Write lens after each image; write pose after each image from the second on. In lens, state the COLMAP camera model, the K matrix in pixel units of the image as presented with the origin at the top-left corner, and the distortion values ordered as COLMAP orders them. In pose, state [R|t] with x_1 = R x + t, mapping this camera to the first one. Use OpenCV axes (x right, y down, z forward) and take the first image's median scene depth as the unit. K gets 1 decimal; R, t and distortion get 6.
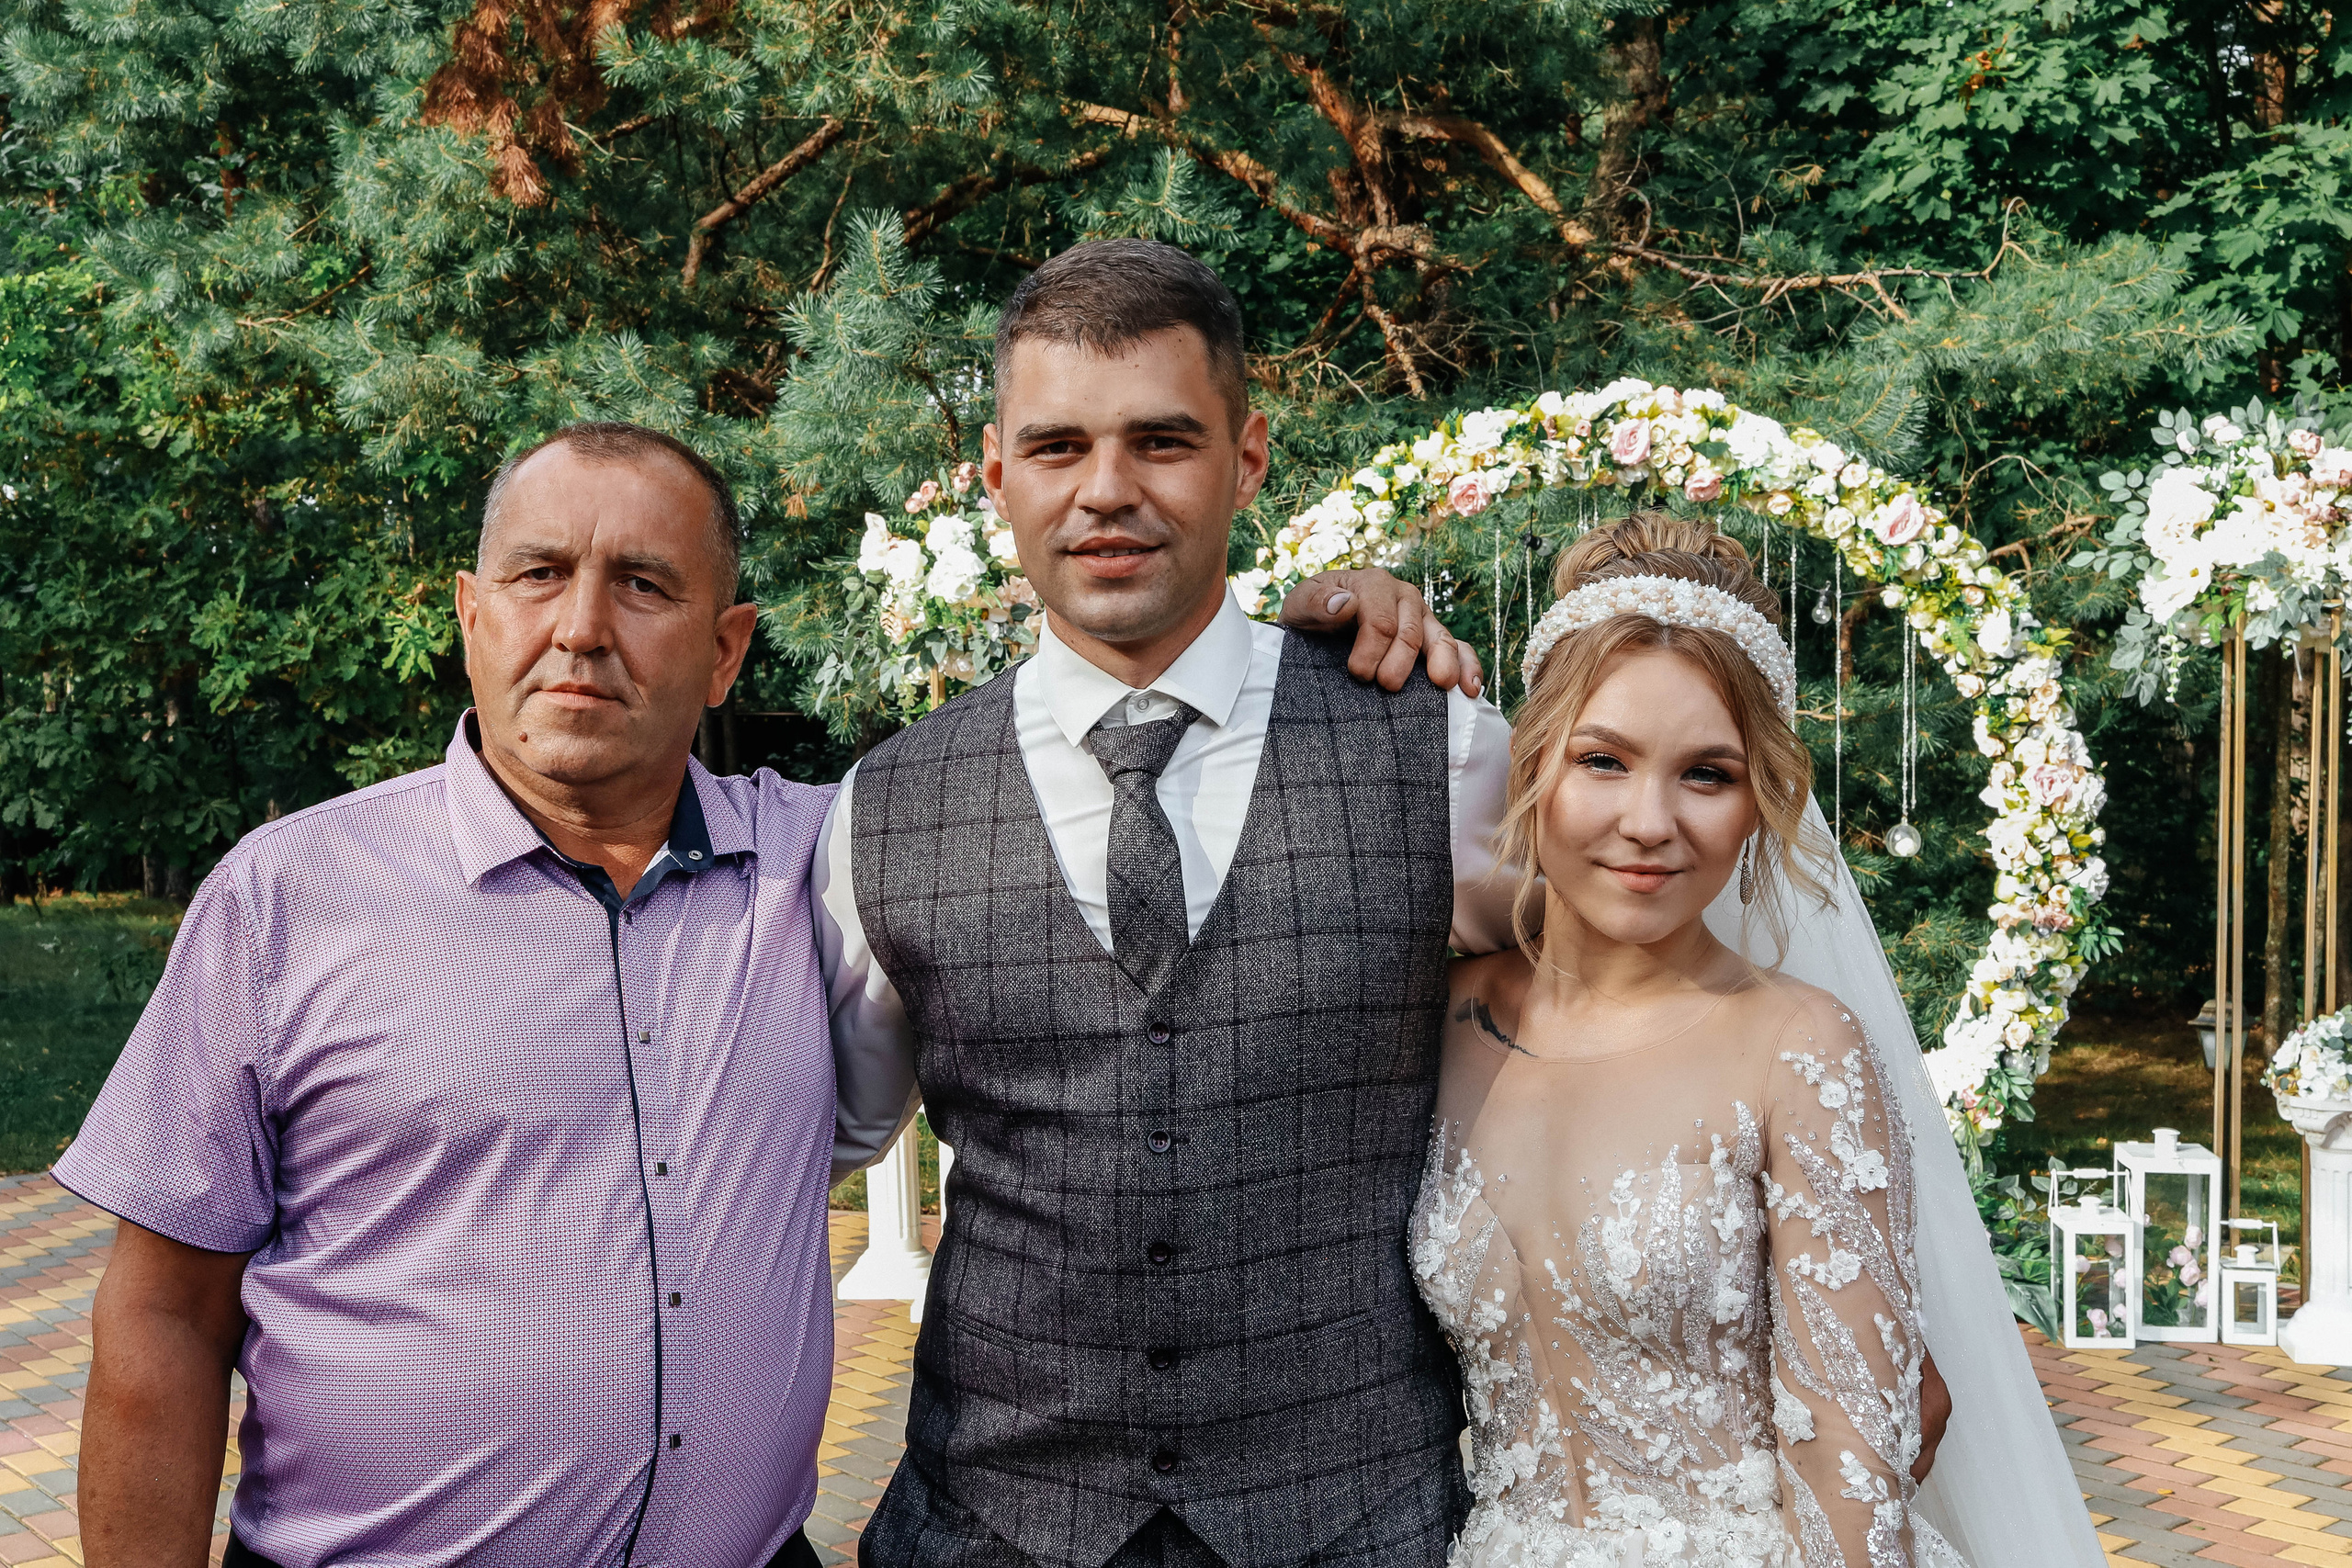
lens RADIAL K [[2407.6, 0, 1233.6], [0, 2407.6, 847.2], [0, 0, 1]] dist [0.039007, 0.033496]
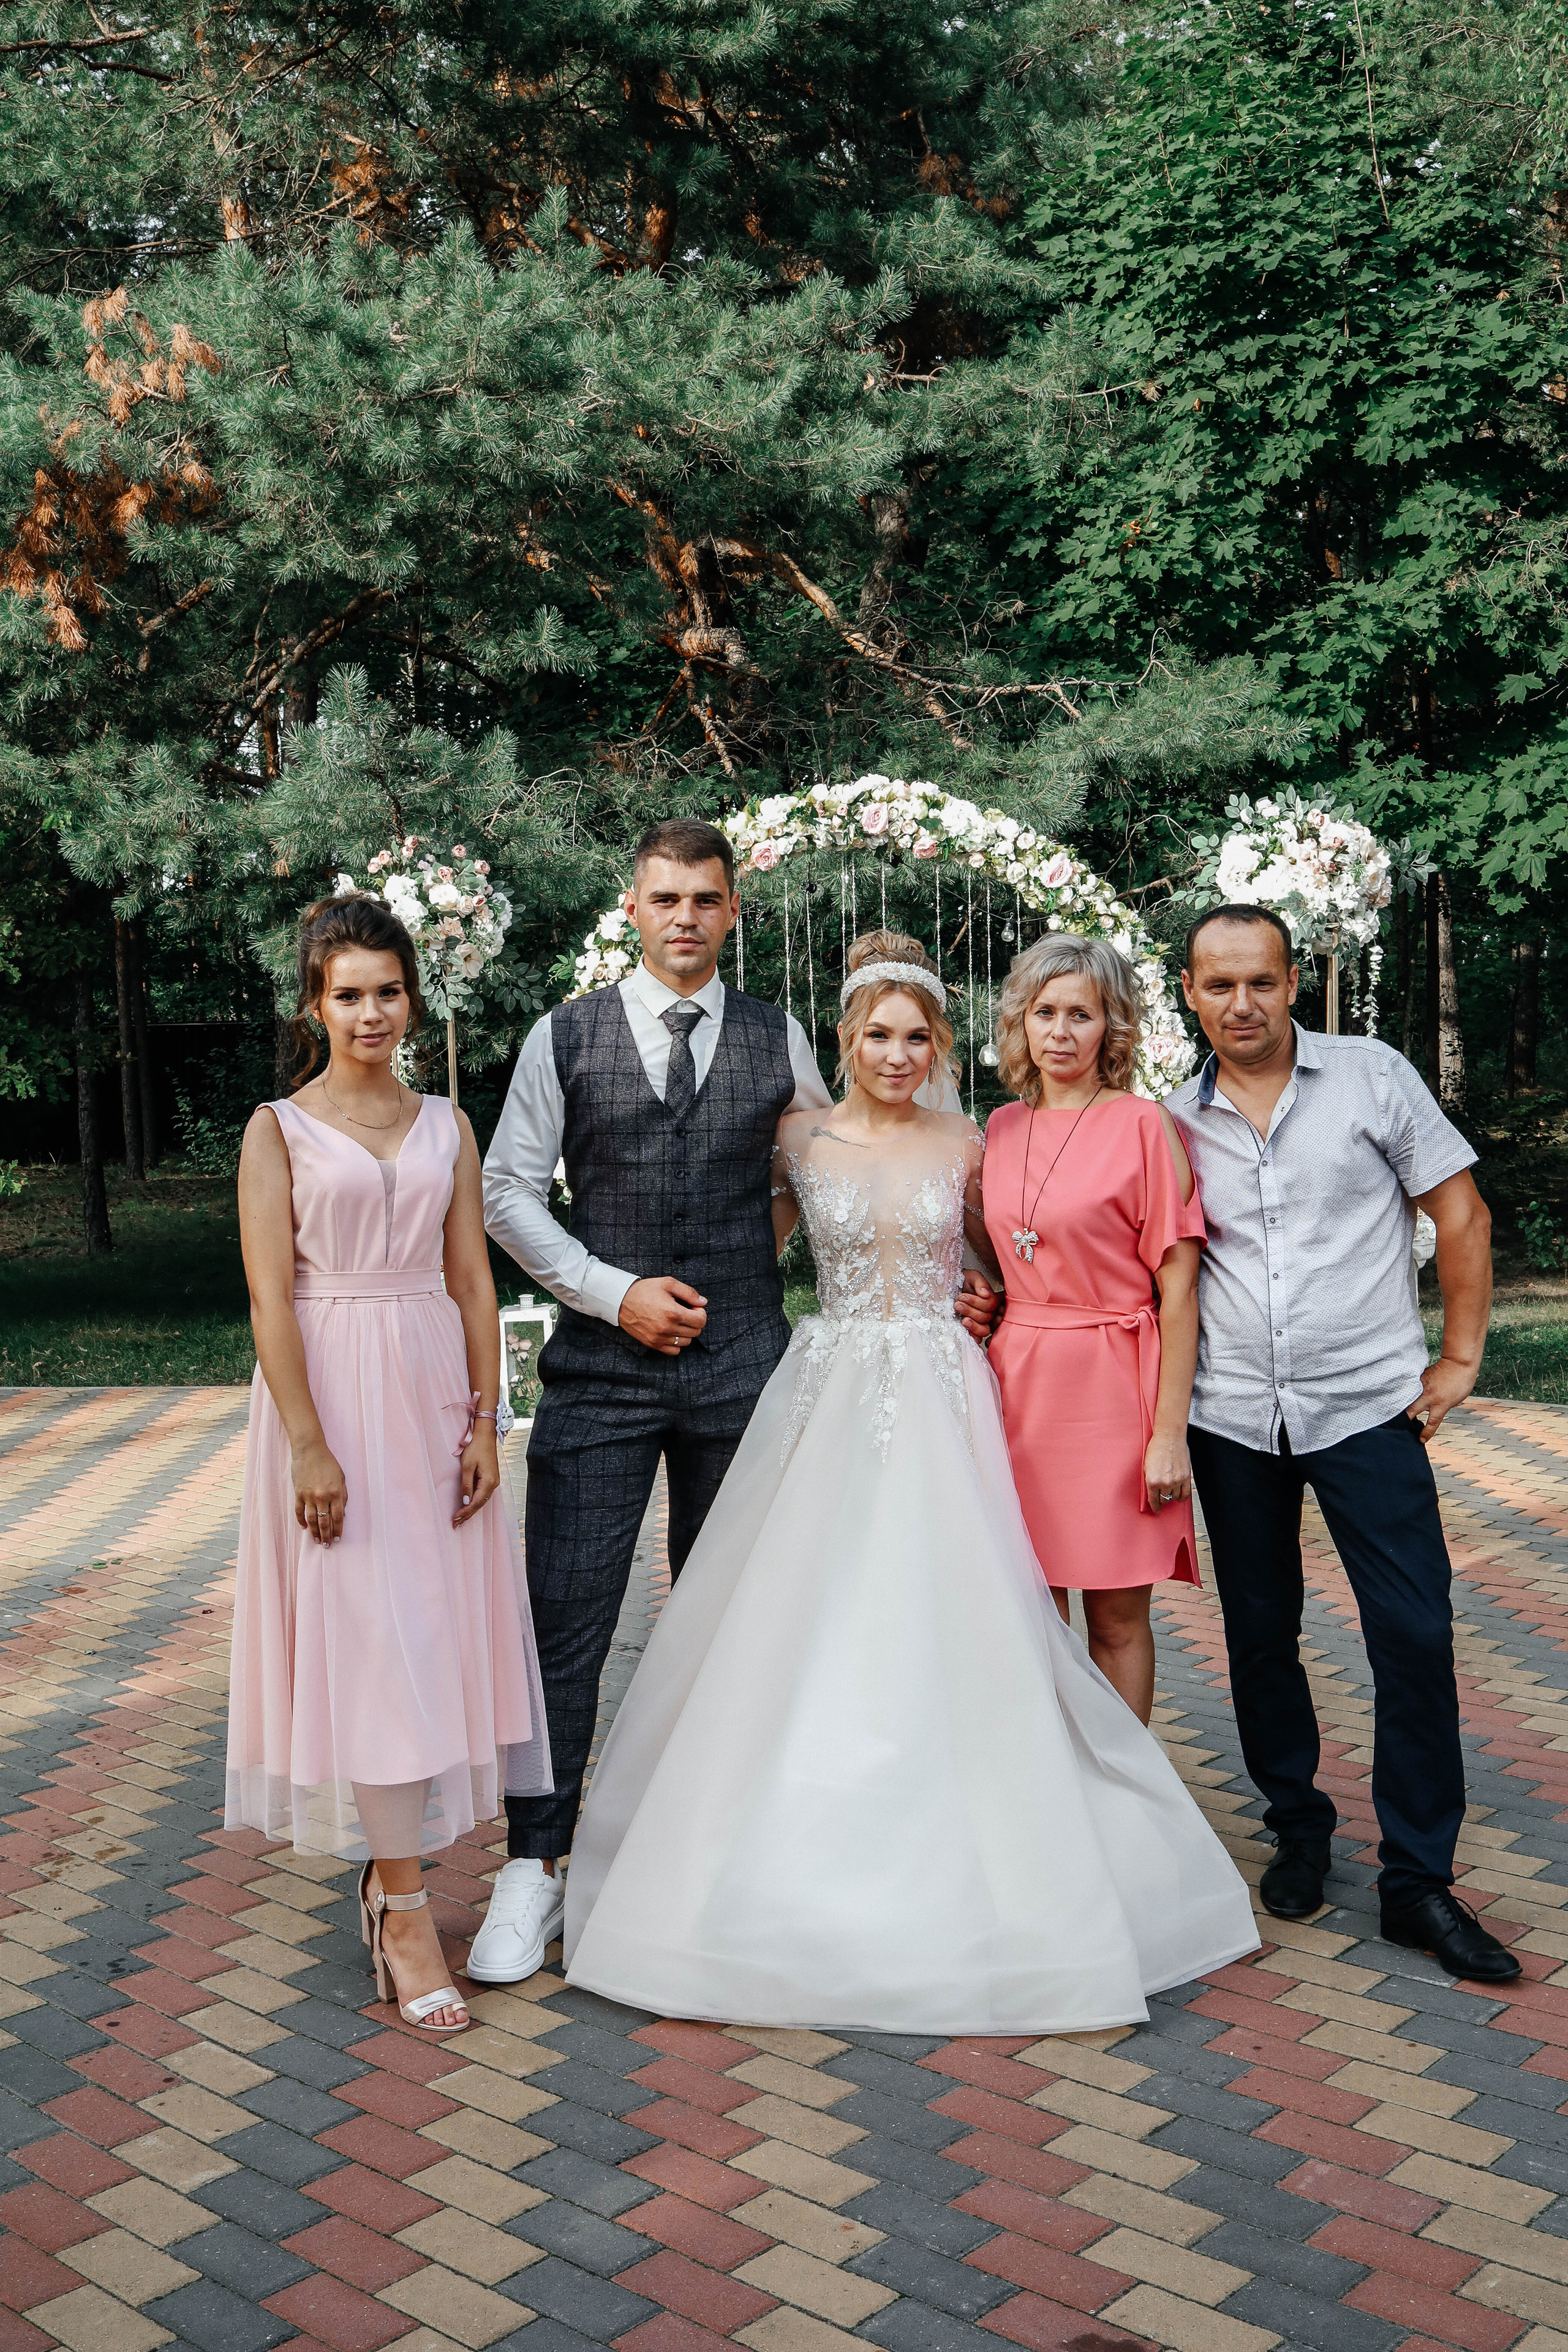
lens RADIAL K [[2443.6, 0, 785.8], [0, 2443.6, 1228.3], [0, 0, 1]] dist [-0.031989, 0.040498]
pose [[0.995714, -0.026773, 0.088522, -0.024794], [0.024040, 0.999205, 0.031795, 0.029286], [-0.089303, -0.029531, 0.995567, -0.448134]]
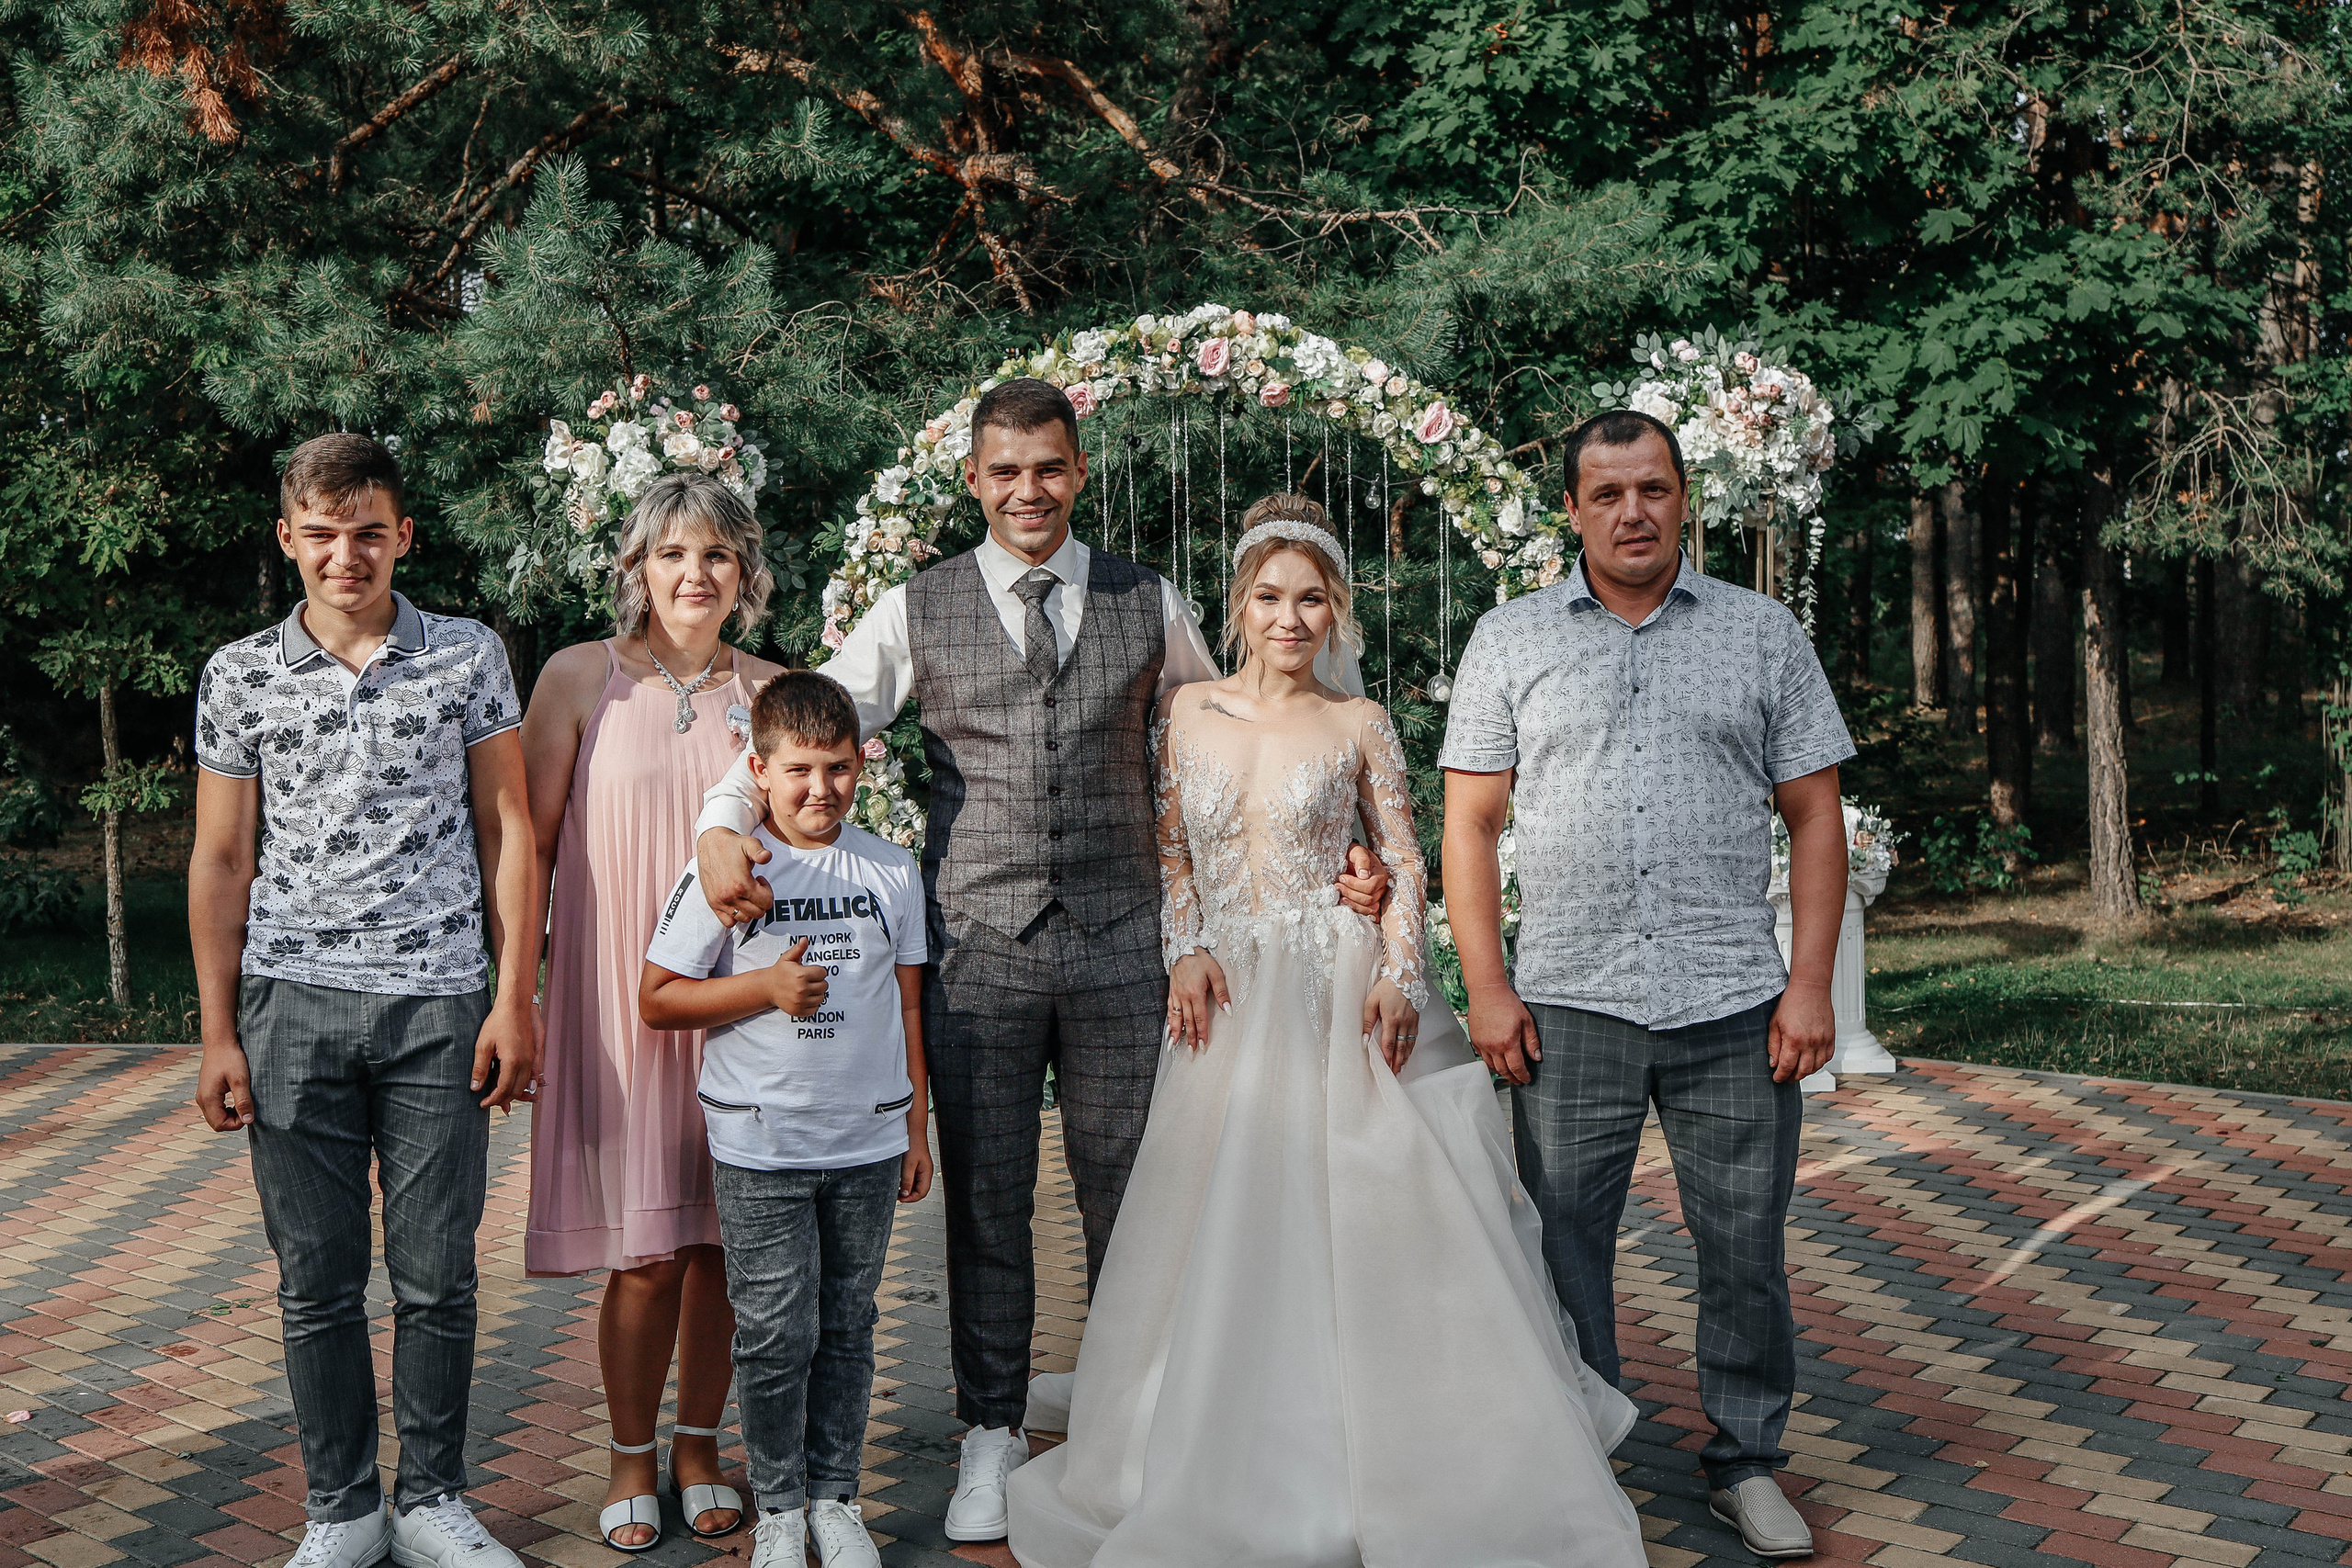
lens RADIAL K [[2443.4, 0, 1161.6], [0, 2443.4, 817.5], [0, 0, 1]] dist [-0.031989, 0.040498]
pose [[0.989814, -0.025395, 0.140085, -0.033757], [0.021386, 0.999319, 0.030055, 0.021194], [-0.140753, -0.026754, 0.989683, -0.185461]]
